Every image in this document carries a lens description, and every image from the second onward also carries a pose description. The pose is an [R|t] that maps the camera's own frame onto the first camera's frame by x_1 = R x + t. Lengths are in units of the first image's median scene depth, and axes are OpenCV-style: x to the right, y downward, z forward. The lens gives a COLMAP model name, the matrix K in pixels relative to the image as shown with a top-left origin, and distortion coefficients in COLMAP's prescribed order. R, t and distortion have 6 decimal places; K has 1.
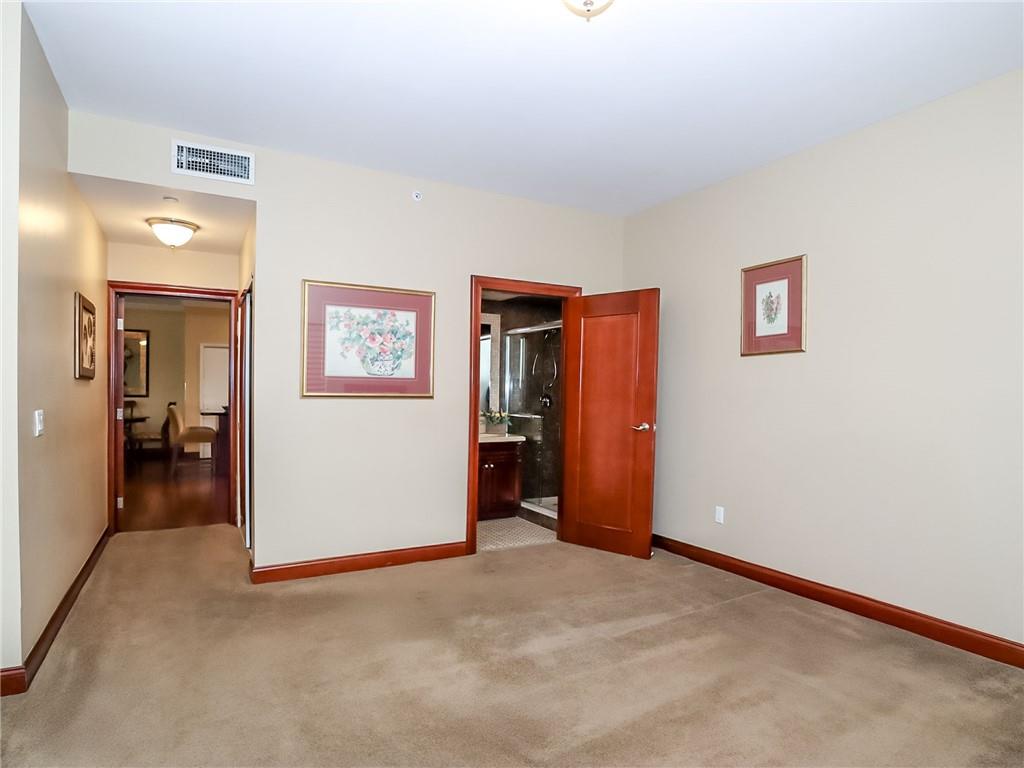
lens RADIAL K [[596.7, 0, 515.7], [0, 596.7, 386.6], [0, 0, 1]] dist [-0.005343, -0.000514]
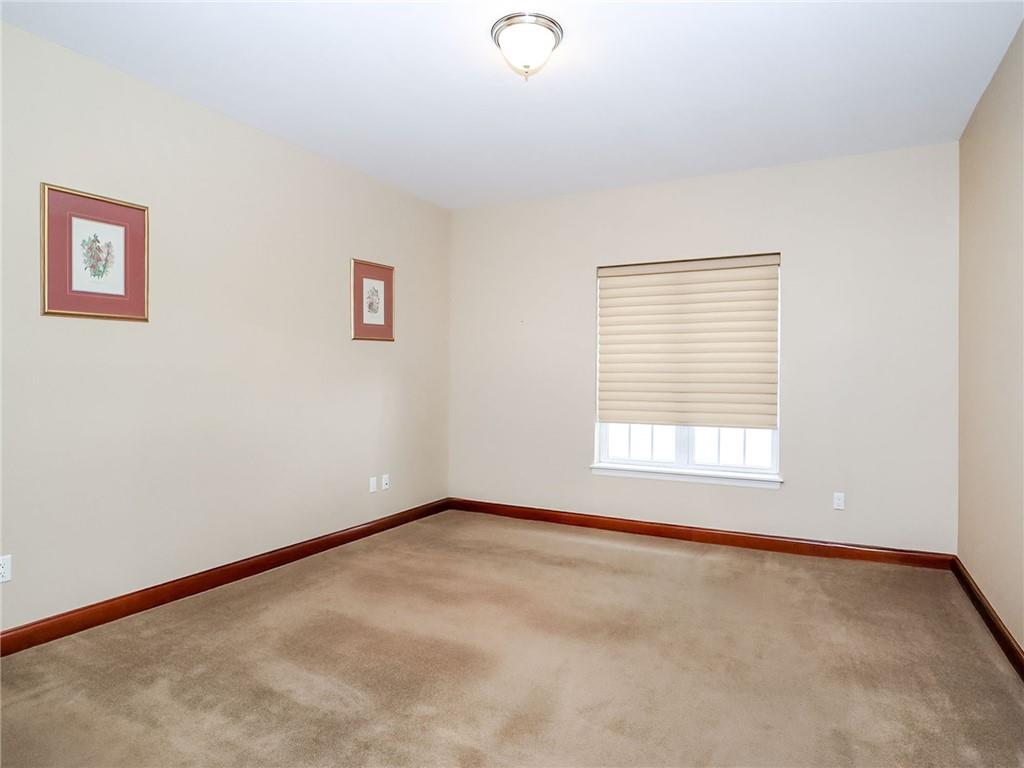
lens RADIAL K [[596.7, 0, 515.7], [0, 596.7, 386.6], [0, 0, 1]] dist [-0.005343, -0.000514]
pose [[-0.563078, -0.027647, 0.825941, -0.494847], [-0.021428, 0.999593, 0.018852, 0.006163], [-0.826126, -0.007084, -0.563441, 0.993559]]
